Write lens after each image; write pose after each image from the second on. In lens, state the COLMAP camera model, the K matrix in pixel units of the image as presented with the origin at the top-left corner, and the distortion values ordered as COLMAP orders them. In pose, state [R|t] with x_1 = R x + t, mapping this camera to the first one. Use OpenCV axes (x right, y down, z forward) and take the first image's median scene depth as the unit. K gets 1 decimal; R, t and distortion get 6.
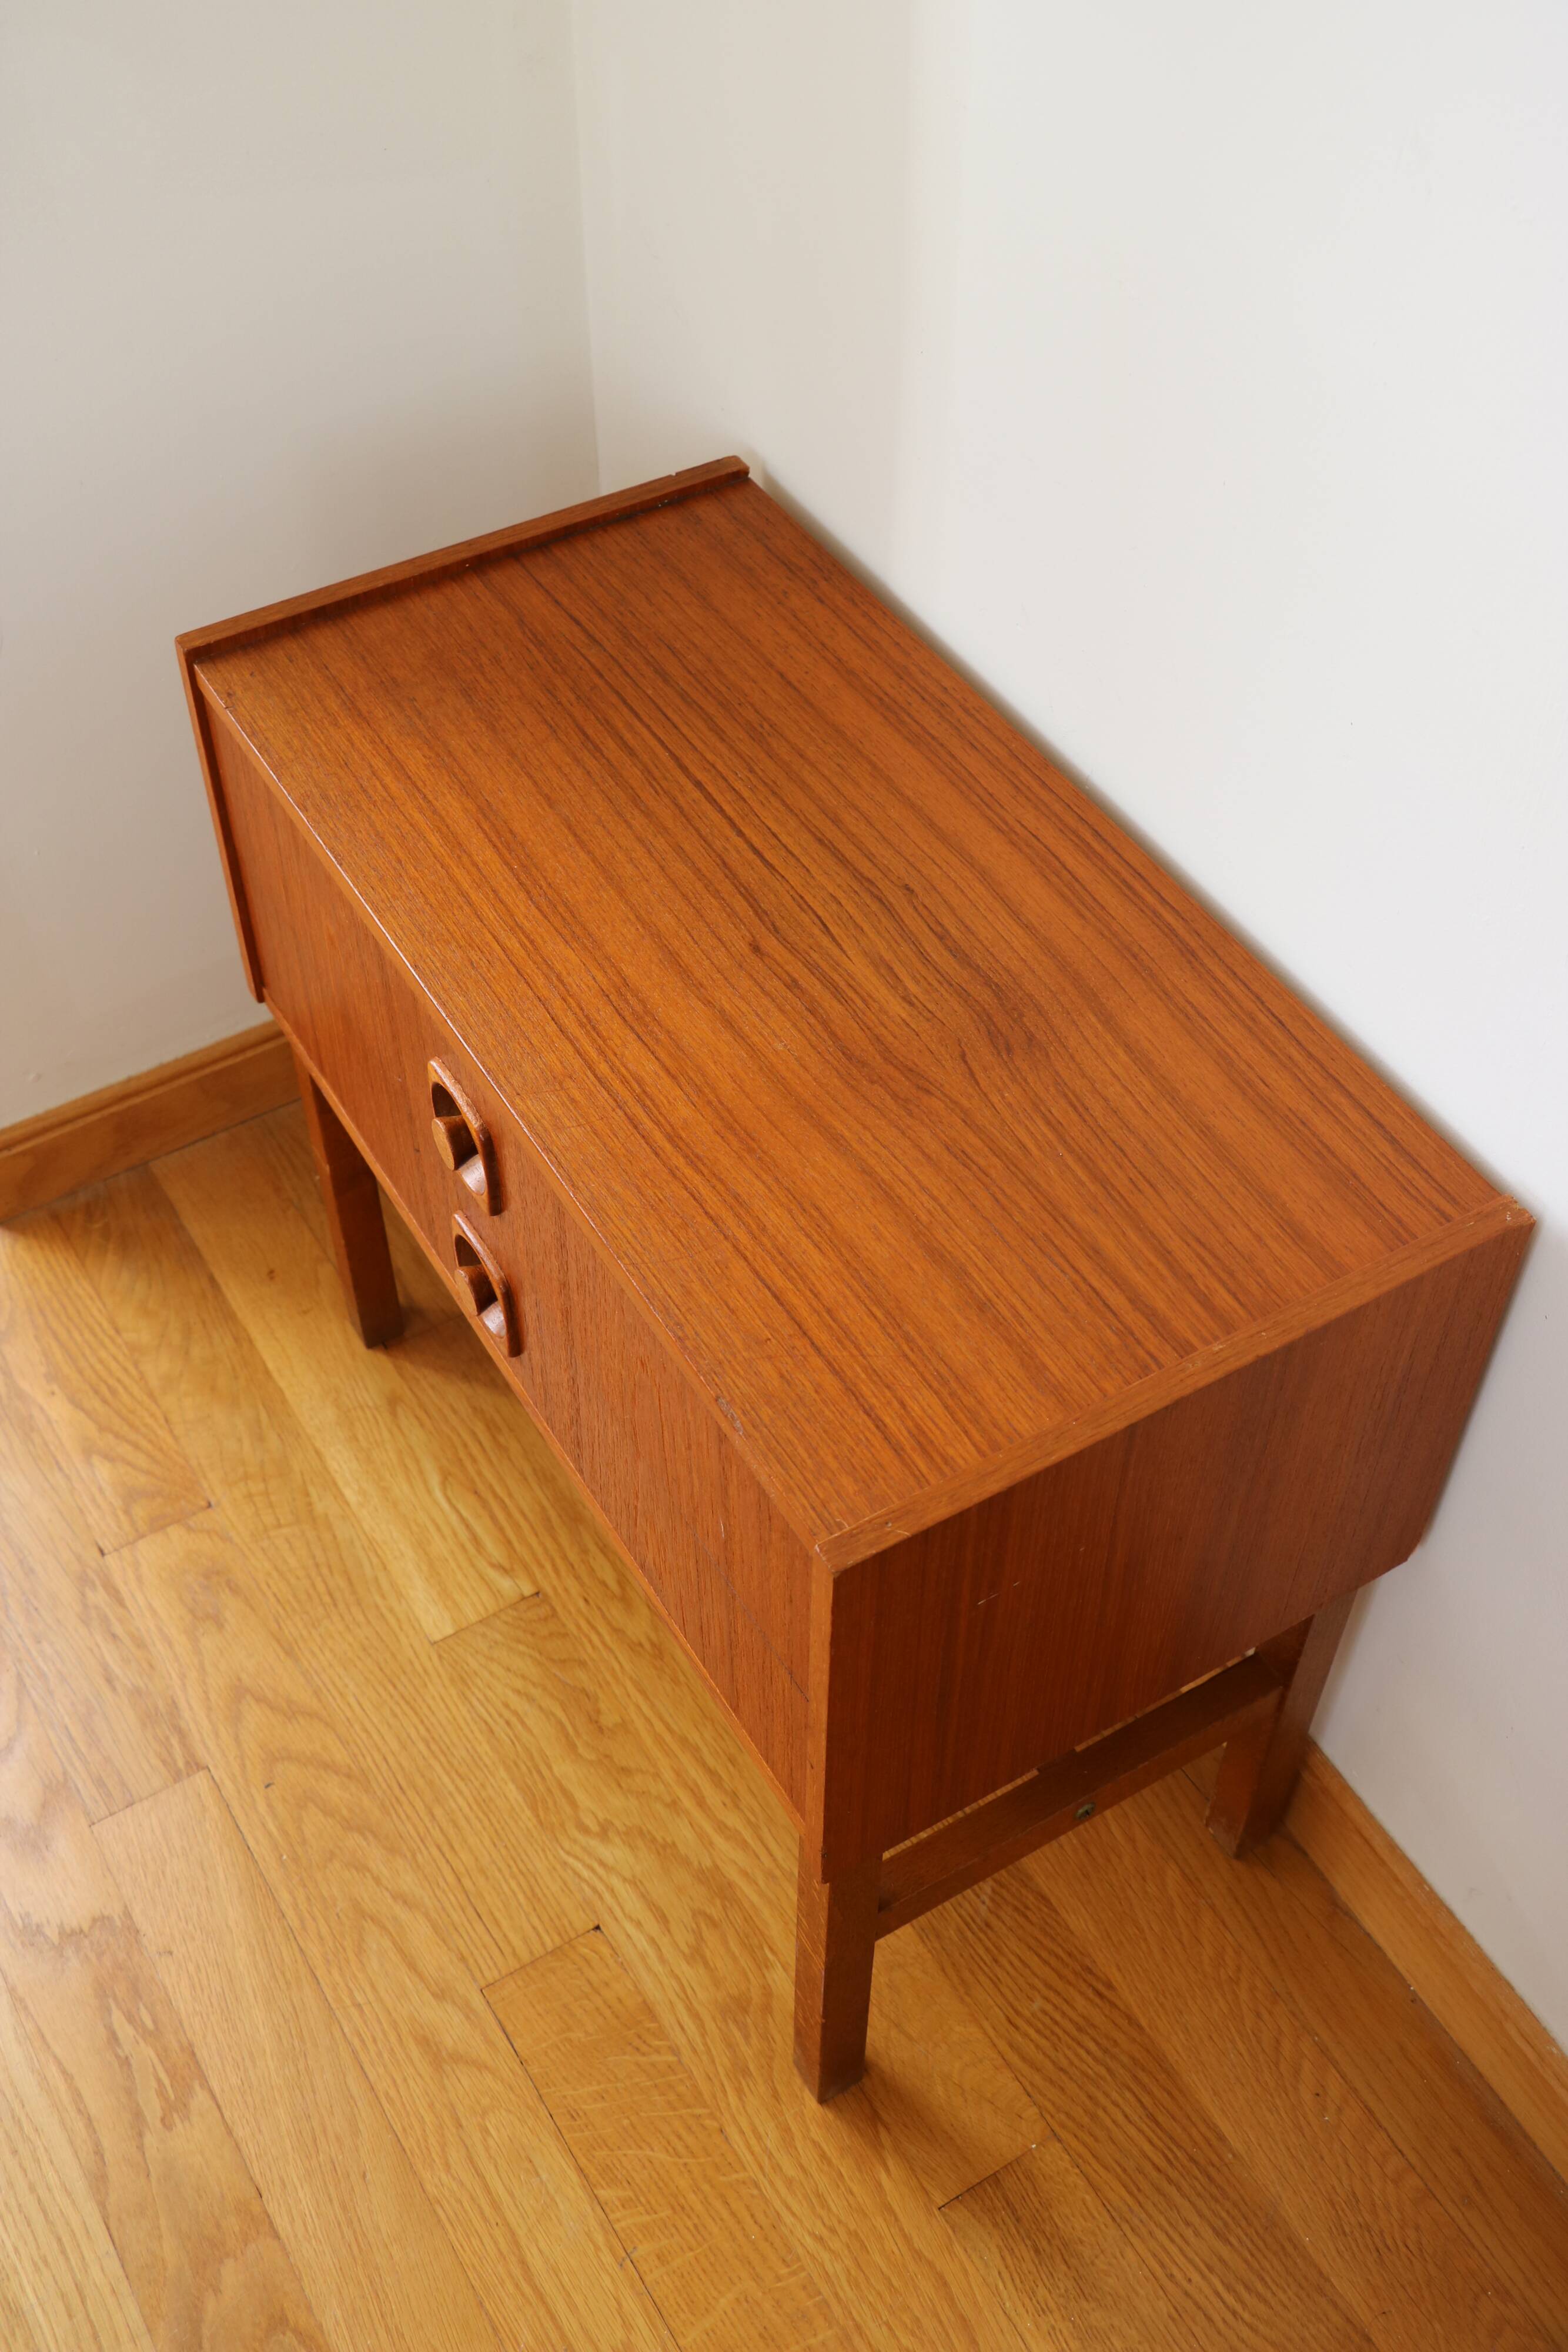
lens RADIAL K [[2417.4, 0, 794.0], [0, 2417.4, 1187.1], [0, 0, 1]] dist [-0.020141, 0.000000]
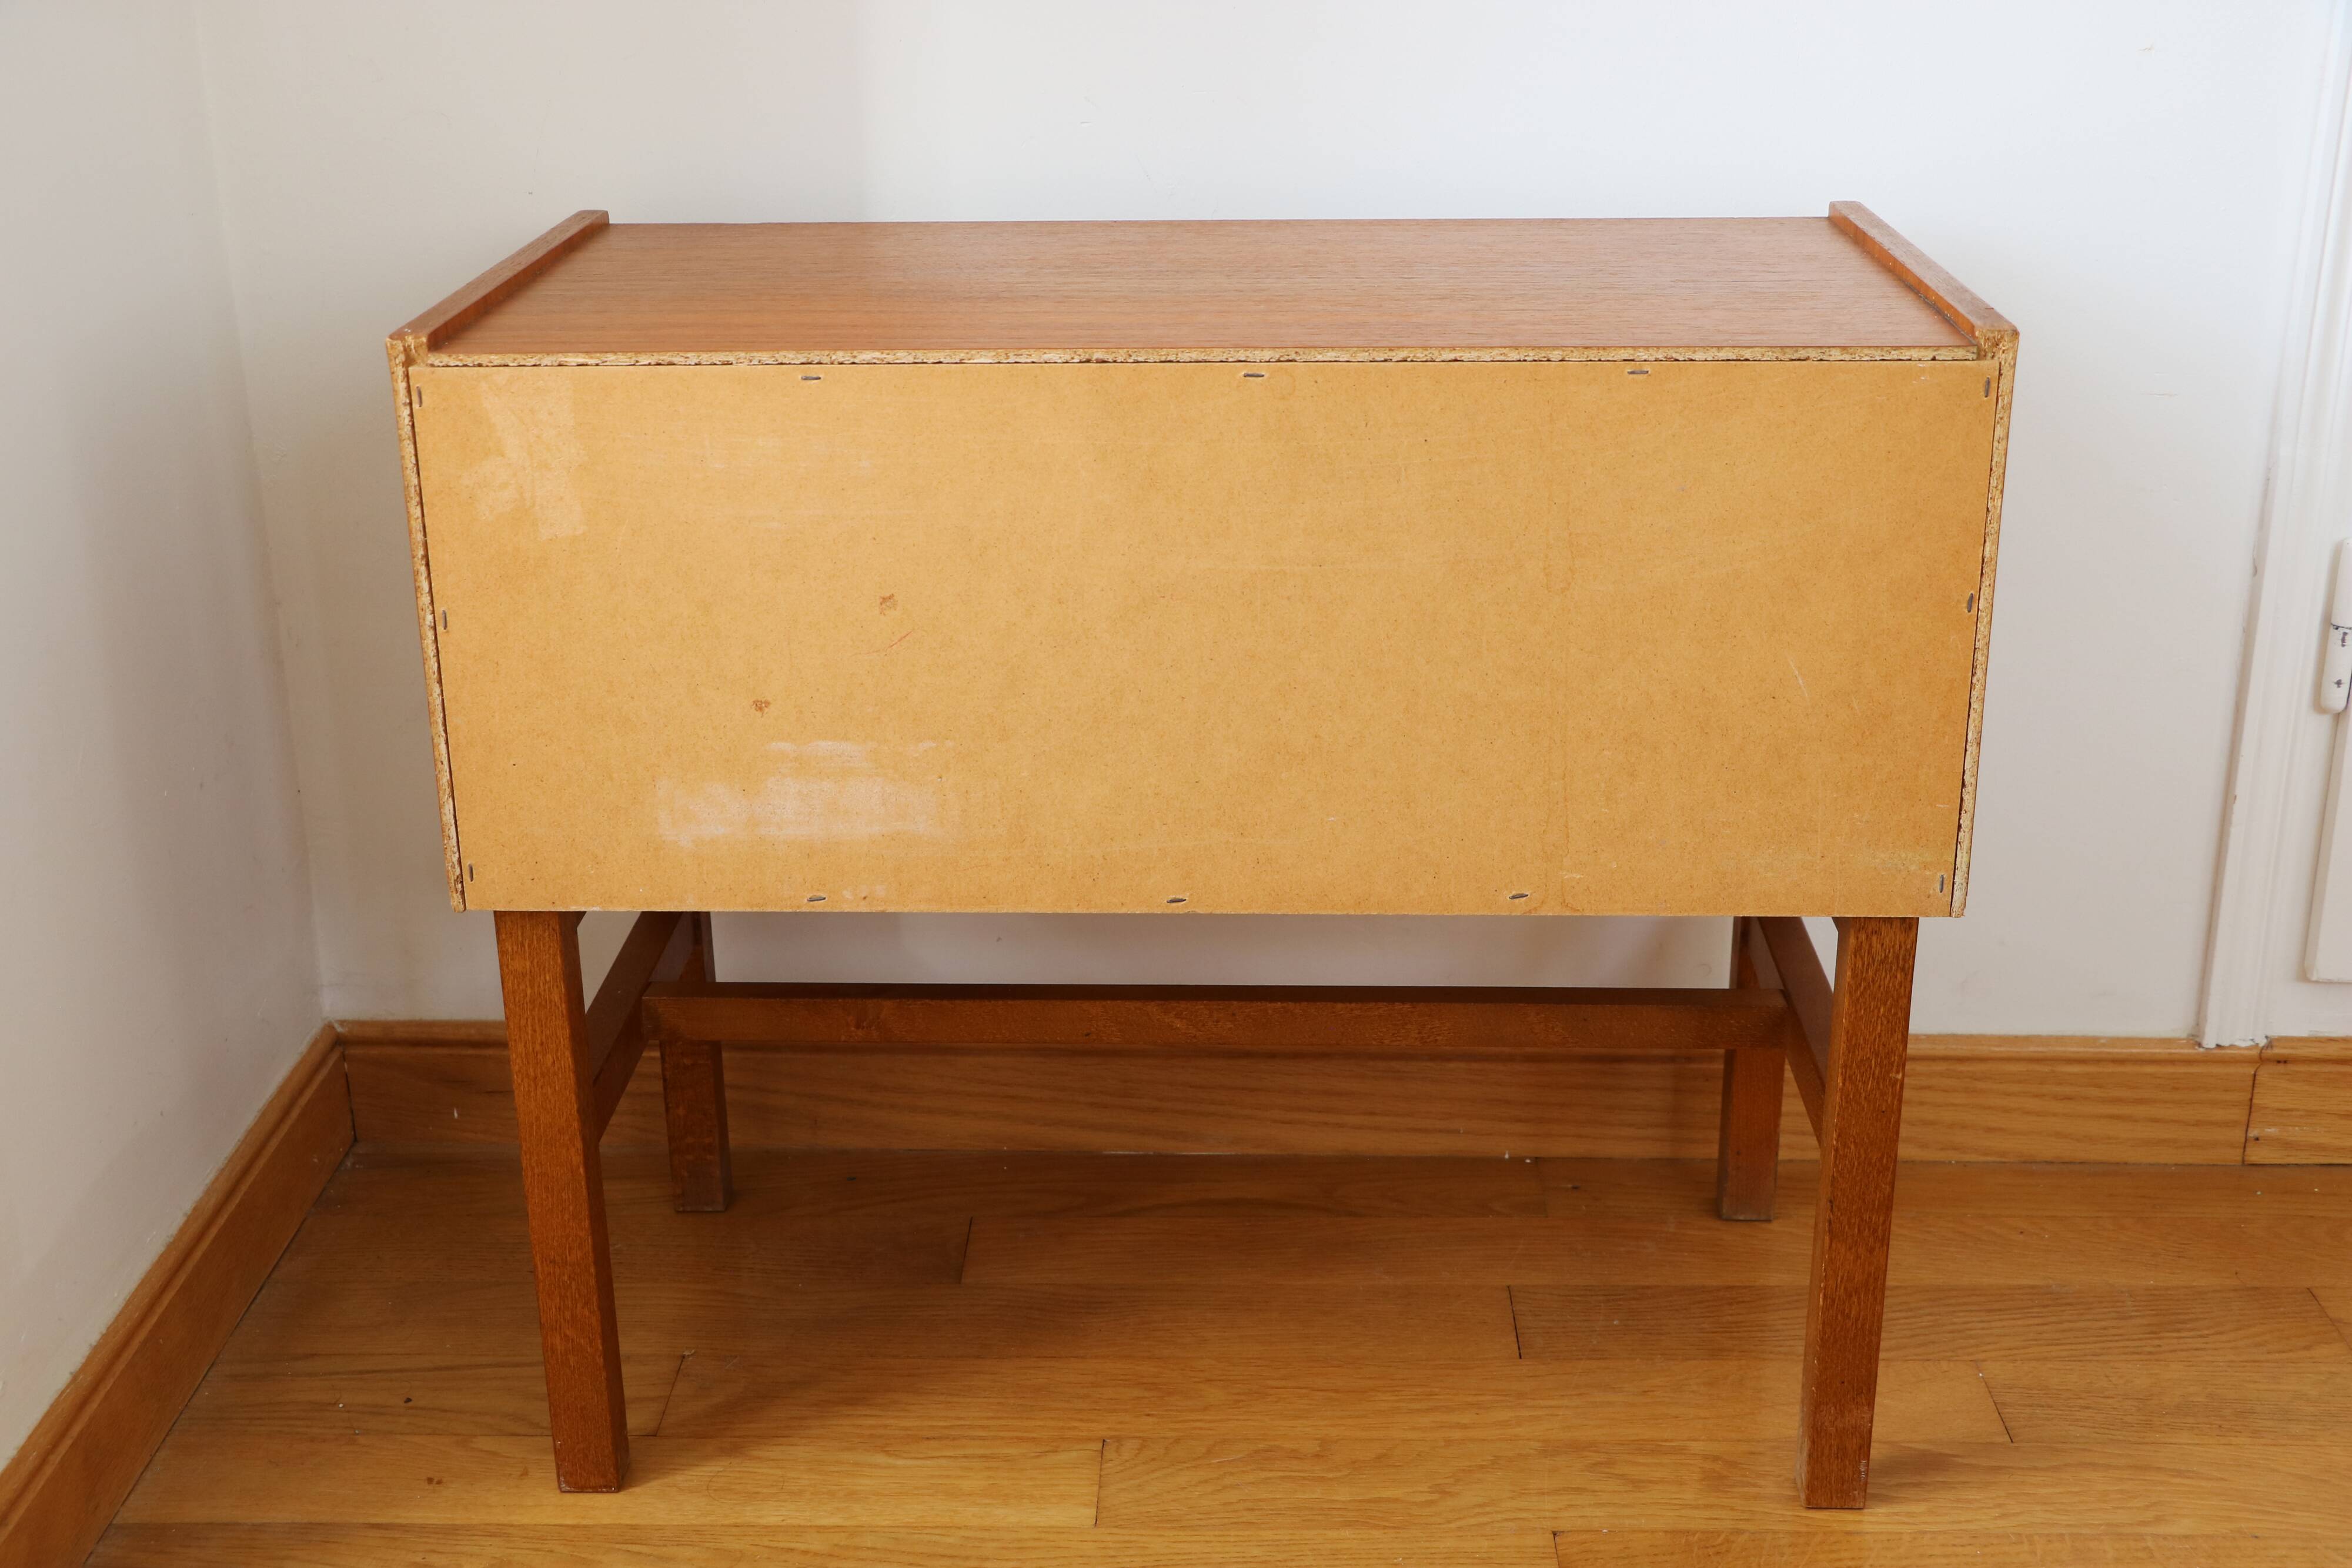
lens RADIAL K [[2752.6, 0, 1169.8], [0, 2752.6, 787.2], [0, 0, 1]] dist [0.003416, 0.000000]
pose [[0.550311, -0.294834, 0.781173, -0.791628], [0.646283, 0.742774, -0.174944, 0.195679], [-0.528655, 0.601132, 0.599303, 0.355635]]
